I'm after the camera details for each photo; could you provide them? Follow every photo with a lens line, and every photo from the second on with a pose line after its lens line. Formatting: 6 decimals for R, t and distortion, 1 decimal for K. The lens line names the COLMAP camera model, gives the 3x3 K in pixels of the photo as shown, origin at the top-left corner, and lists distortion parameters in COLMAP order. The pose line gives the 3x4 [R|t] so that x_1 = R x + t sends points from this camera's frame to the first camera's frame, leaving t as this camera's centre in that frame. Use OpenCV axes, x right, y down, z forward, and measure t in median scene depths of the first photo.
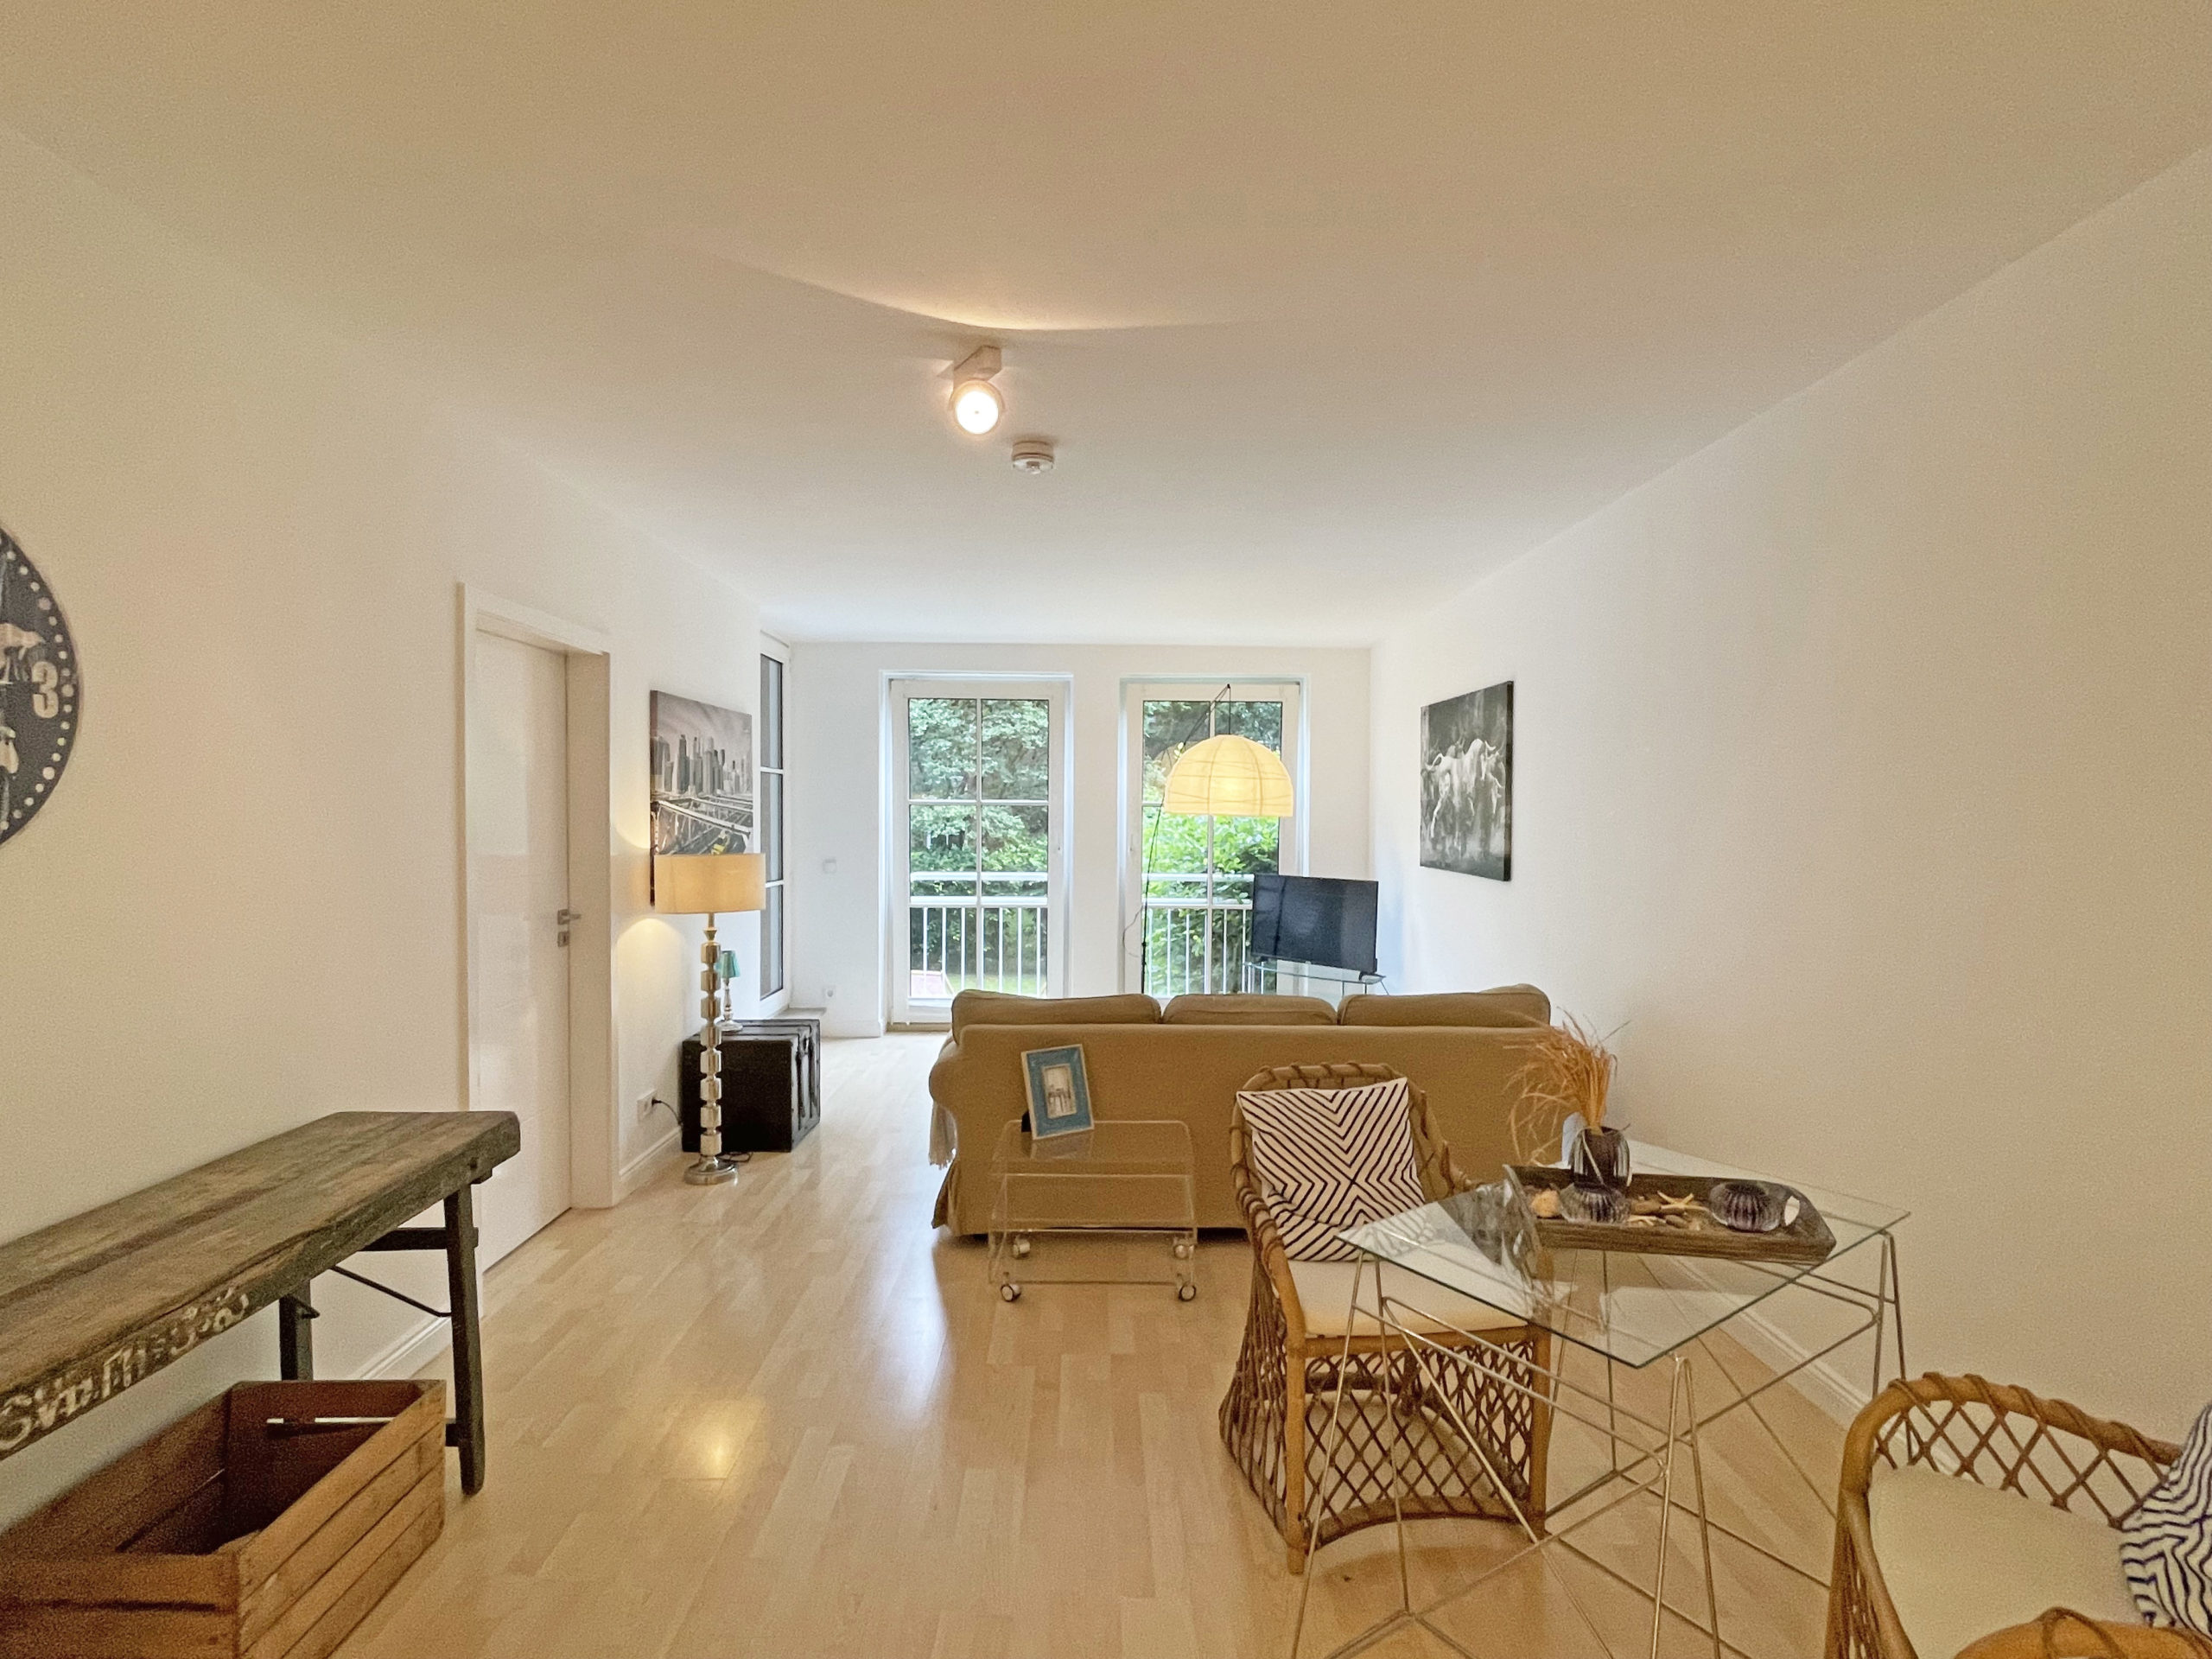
lens RADIAL K [[1074.8, 0, 1096.5], [0, 1074.8, 841.6], [0, 0, 1]] dist [-0.002593, 0.000252]
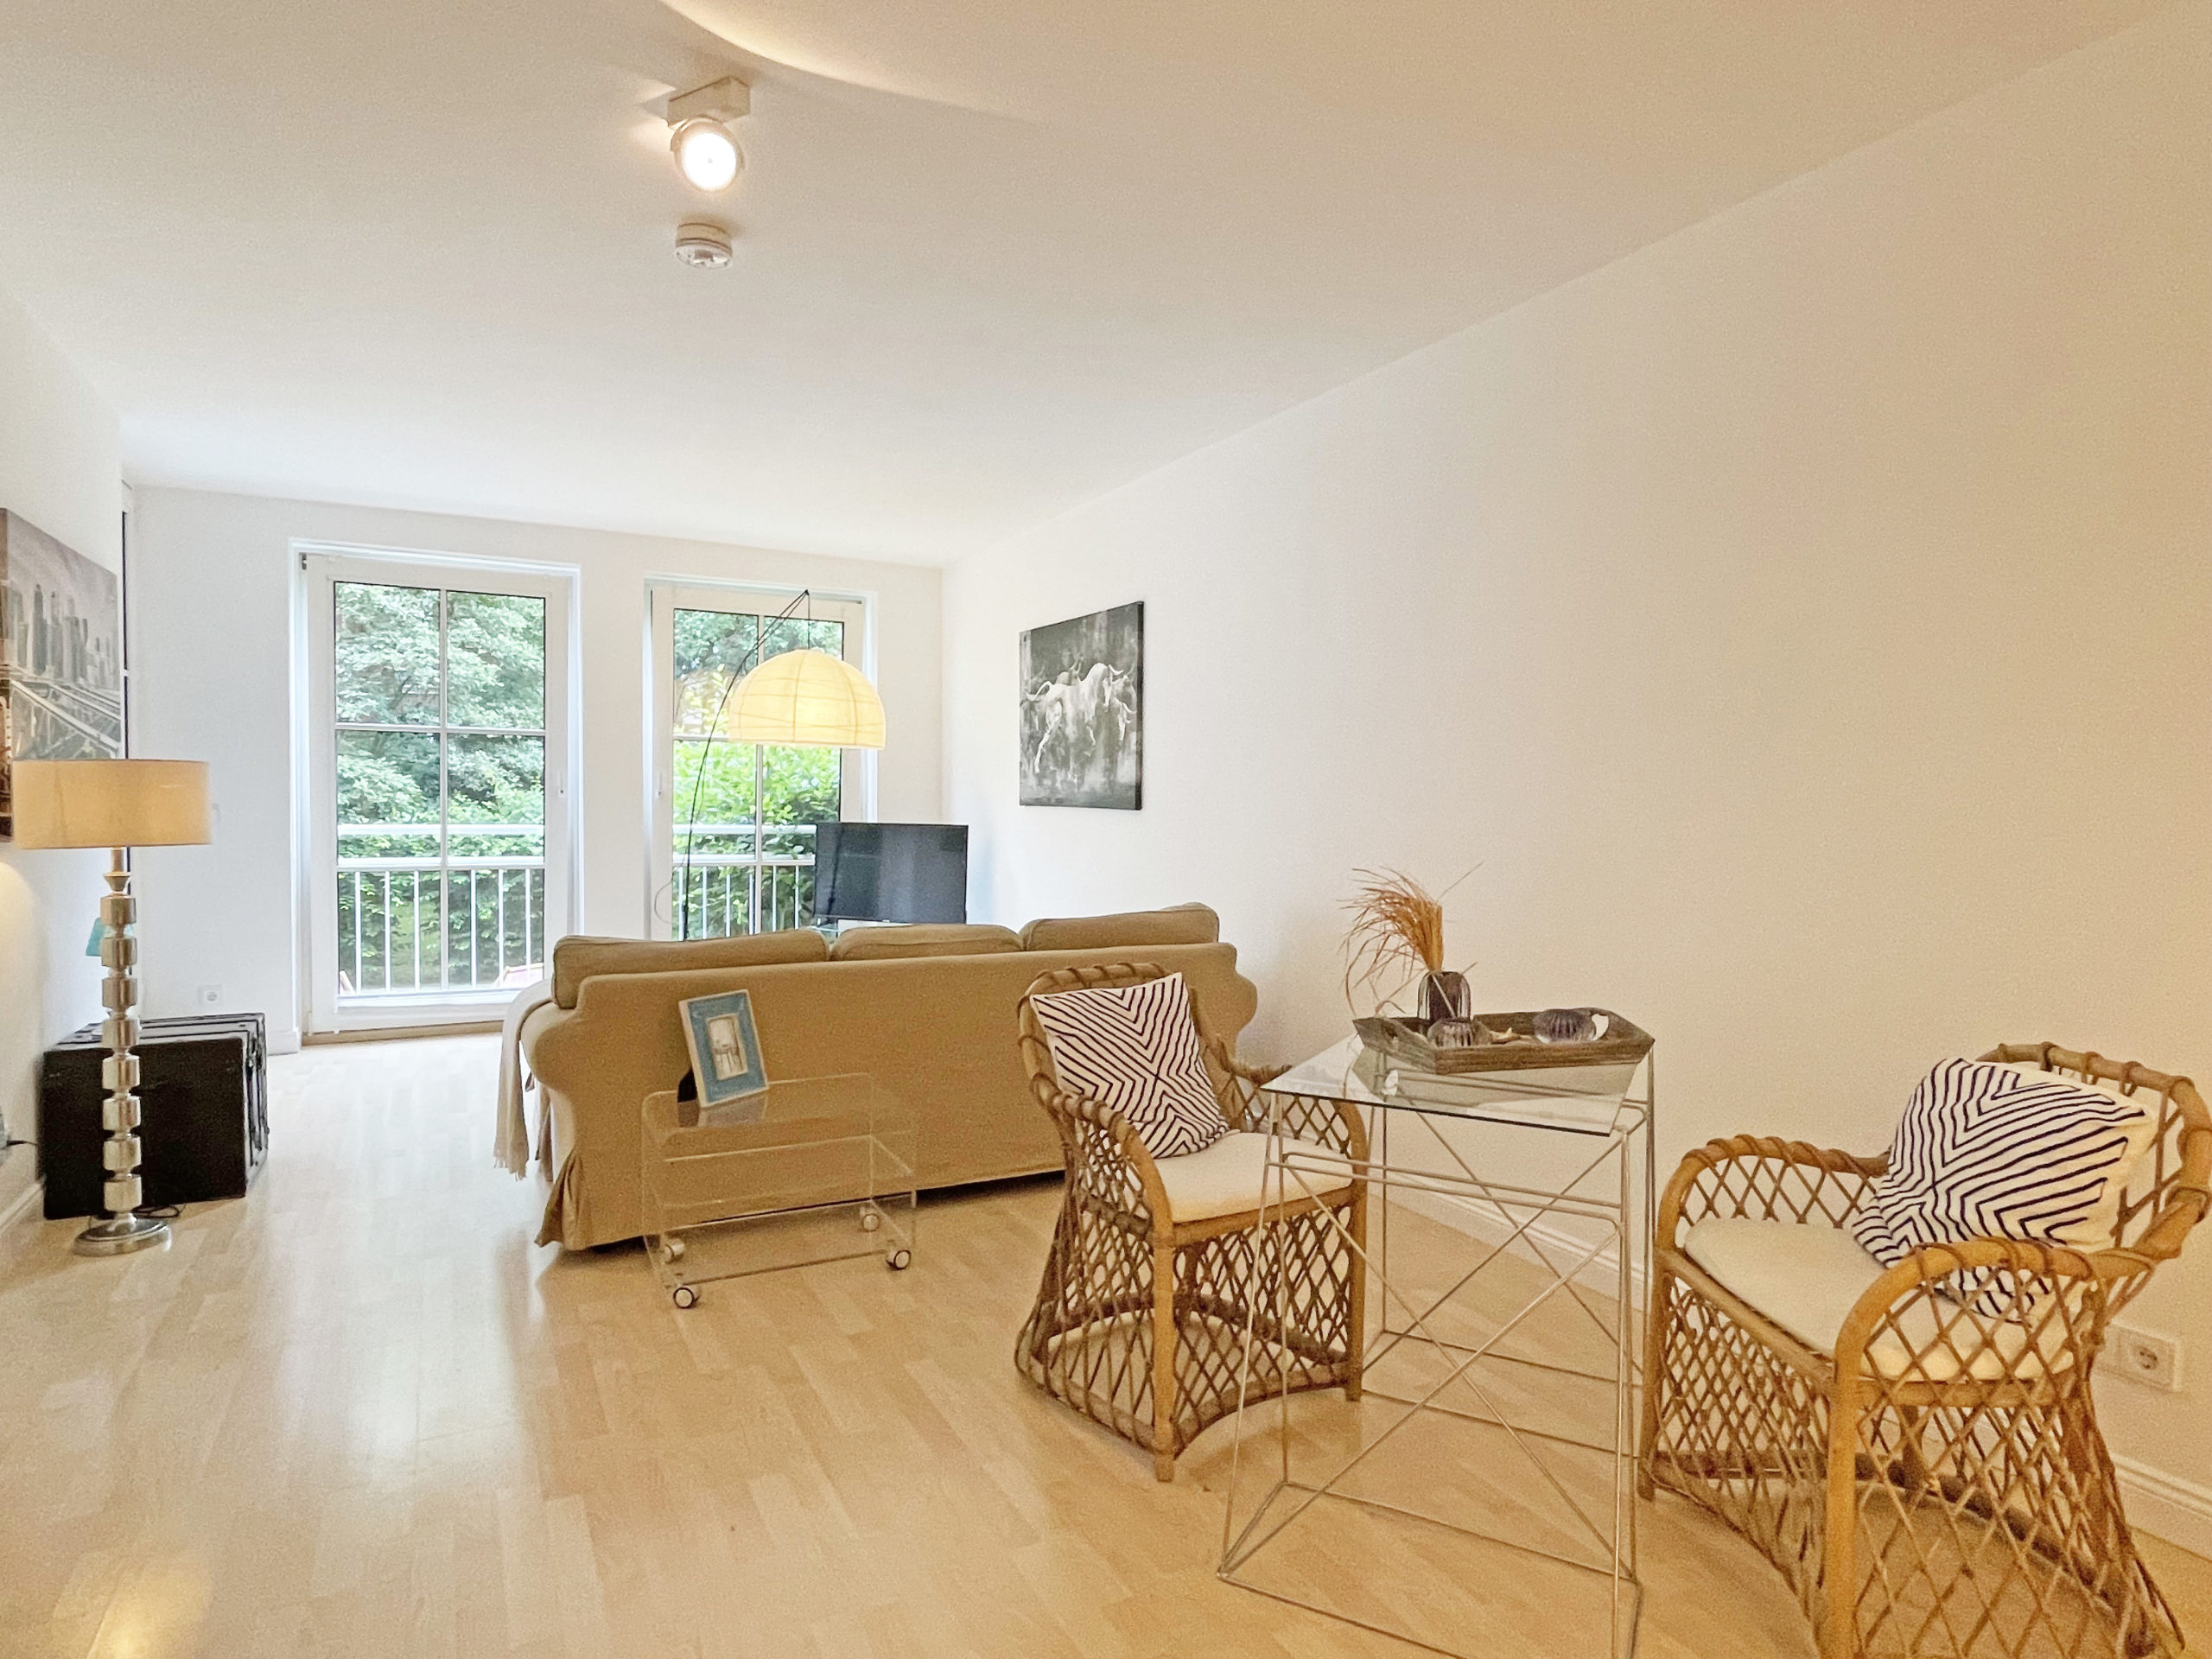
lens RADIAL K [[1243.0, 0, 1094.9], [0, 1243.0, 845.3], [0, 0, 1]] dist [0.002175, -0.005980]
pose [[0.888973, -0.011603, 0.457813, -0.161317], [0.005019, 0.999866, 0.015597, 0.050812], [-0.457932, -0.011568, 0.888912, 0.032040]]
